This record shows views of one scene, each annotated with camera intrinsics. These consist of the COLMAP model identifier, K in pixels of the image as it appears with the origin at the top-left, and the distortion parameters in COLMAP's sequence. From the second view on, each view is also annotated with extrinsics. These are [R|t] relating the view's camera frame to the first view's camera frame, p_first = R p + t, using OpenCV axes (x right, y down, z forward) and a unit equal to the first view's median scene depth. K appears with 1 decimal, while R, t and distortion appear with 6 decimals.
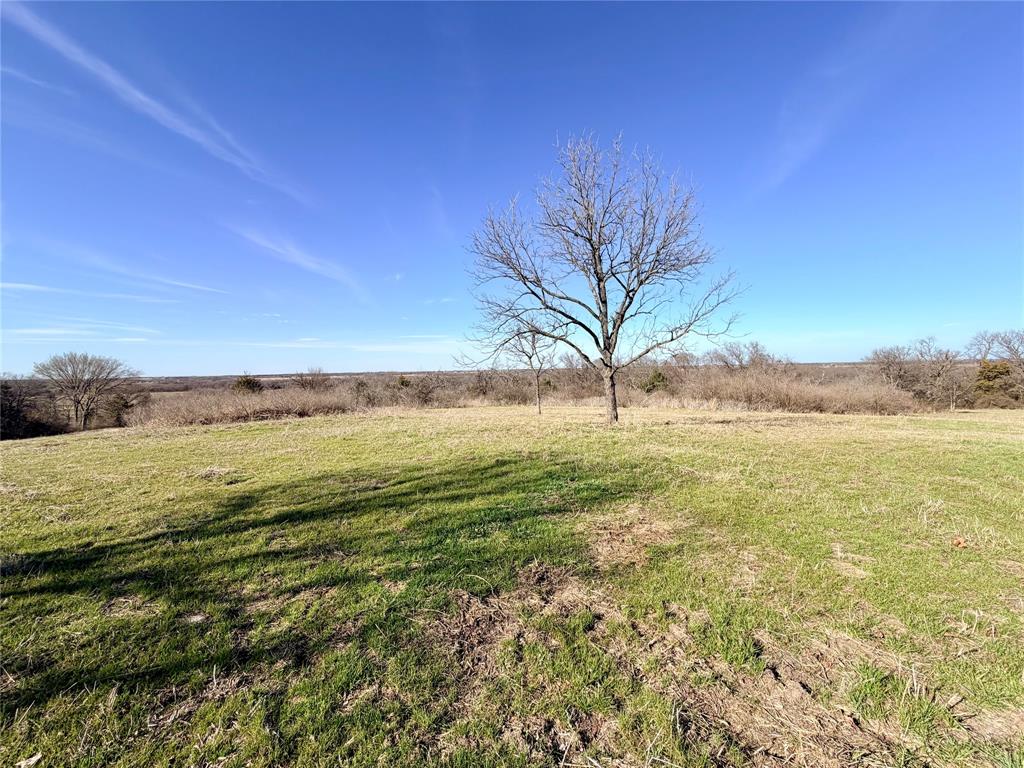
lens RADIAL K [[406.3, 0, 513.1], [0, 406.3, 381.4], [0, 0, 1]] dist [0.003514, 0.000104]
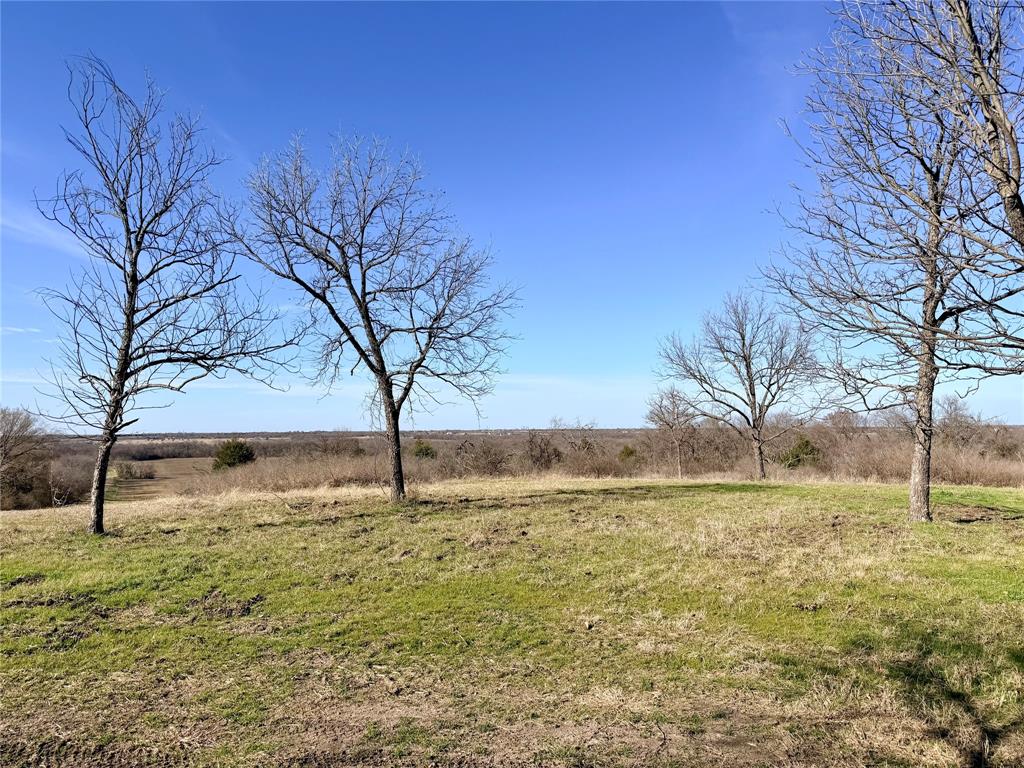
lens RADIAL K [[706.7, 0, 507.9], [0, 706.7, 380.4], [0, 0, 1]] dist [0.008532, -0.000178]
pose [[0.998162, 0.006543, -0.060247, -0.076374], [-0.012469, 0.995058, -0.098509, 0.001612], [0.059304, 0.099079, 0.993311, -0.239295]]
